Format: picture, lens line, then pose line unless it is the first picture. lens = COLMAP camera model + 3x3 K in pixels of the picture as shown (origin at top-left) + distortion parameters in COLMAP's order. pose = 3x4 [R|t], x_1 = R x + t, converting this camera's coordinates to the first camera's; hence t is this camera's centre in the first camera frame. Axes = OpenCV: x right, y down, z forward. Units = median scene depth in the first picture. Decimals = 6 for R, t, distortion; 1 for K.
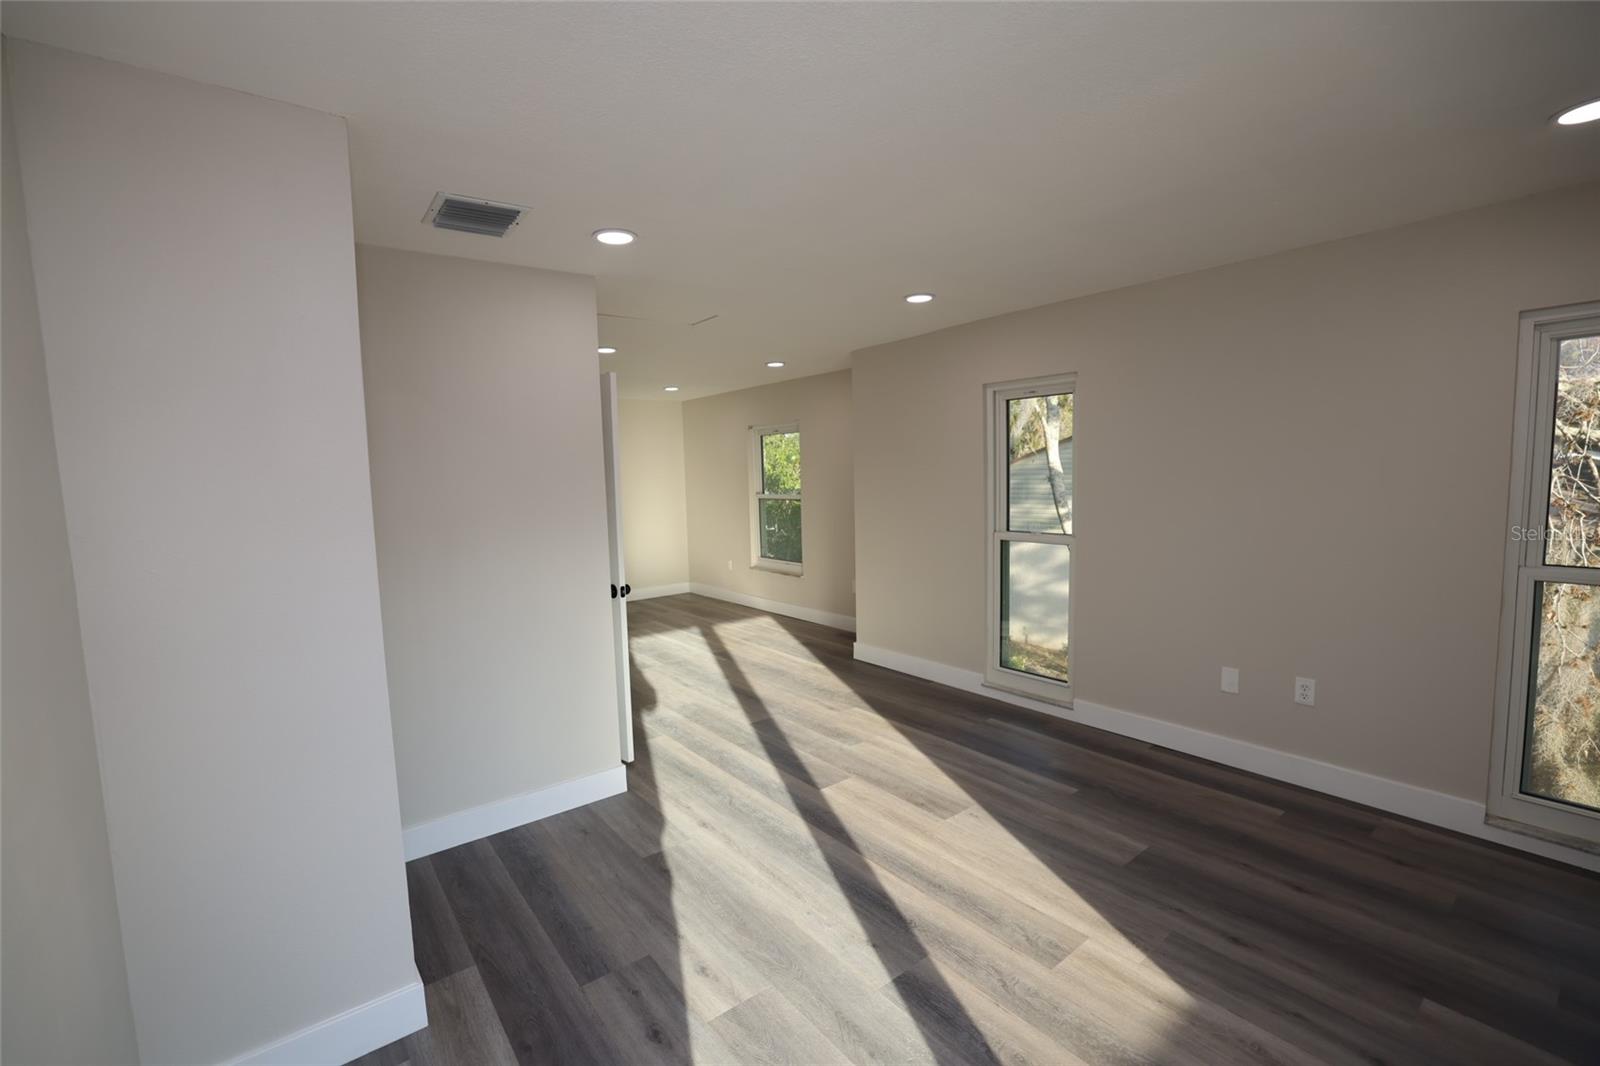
lens RADIAL K [[684.8, 0, 796.7], [0, 684.8, 536.8], [0, 0, 1]] dist [-0.014412, 0.003430]
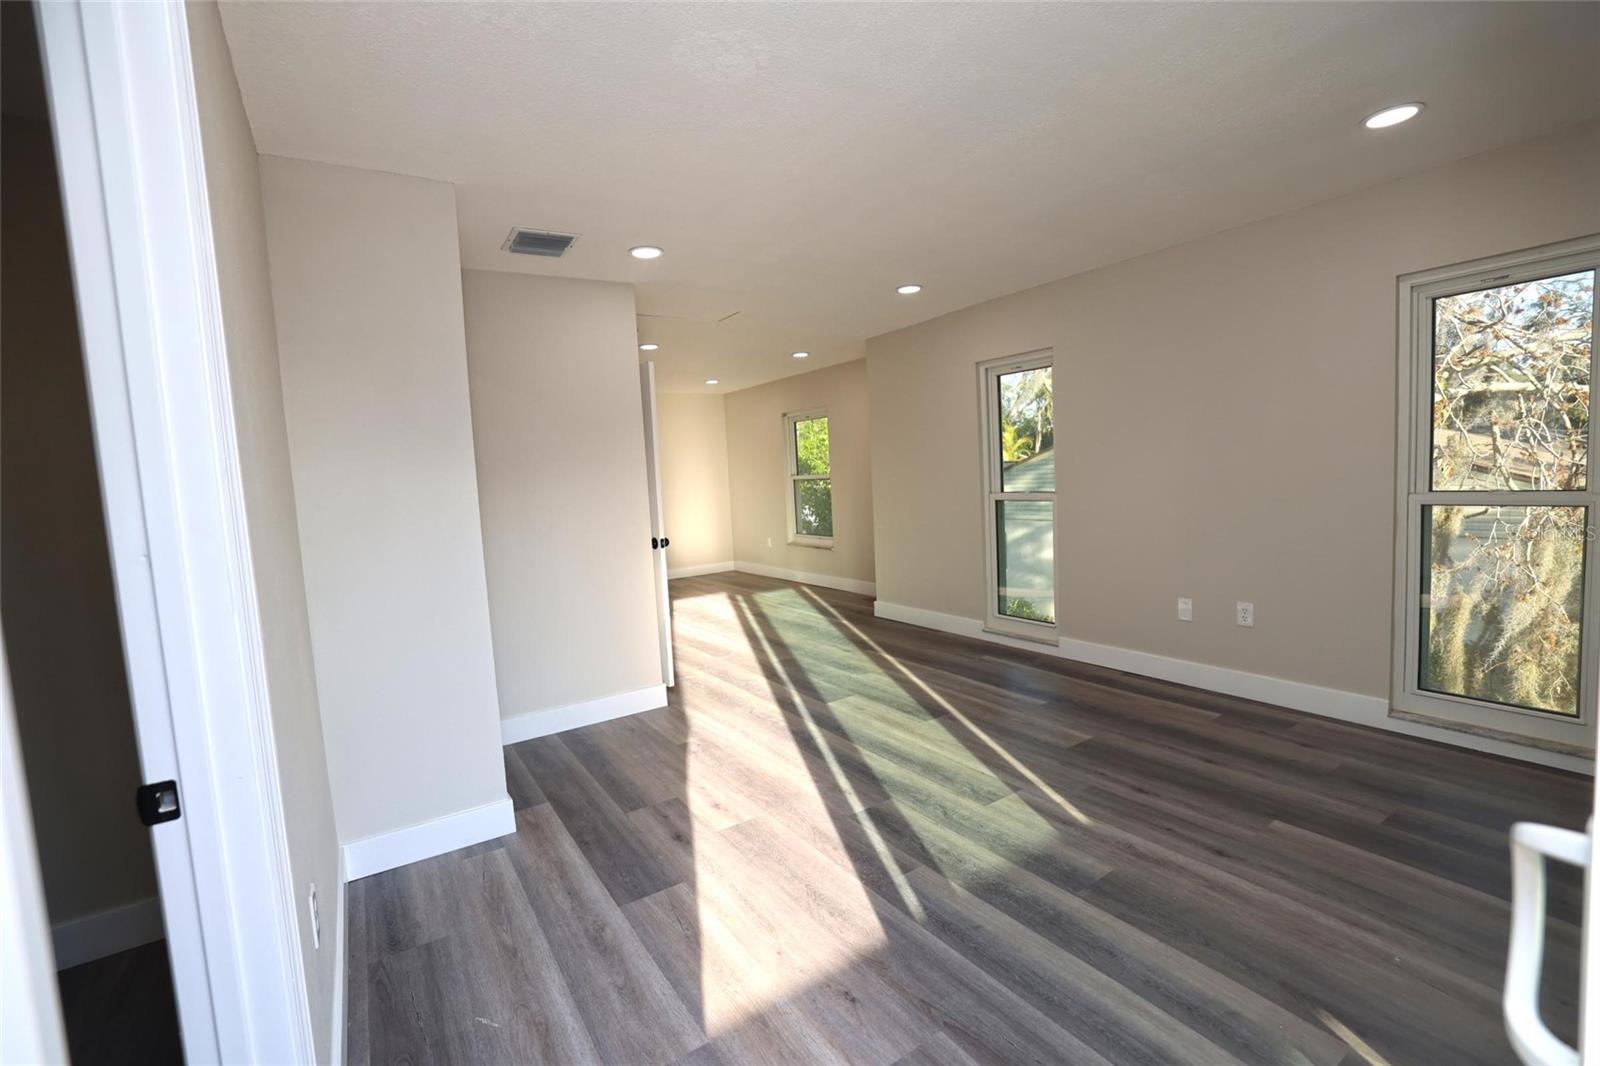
lens RADIAL K [[684.8, 0, 800.6], [0, 684.8, 529.2], [0, 0, 1]] dist [-0.014412, 0.003430]
pose [[0.996902, -0.020078, -0.076048, 0.091360], [0.019368, 0.999762, -0.010057, 0.081617], [0.076232, 0.008553, 0.997053, -0.207439]]
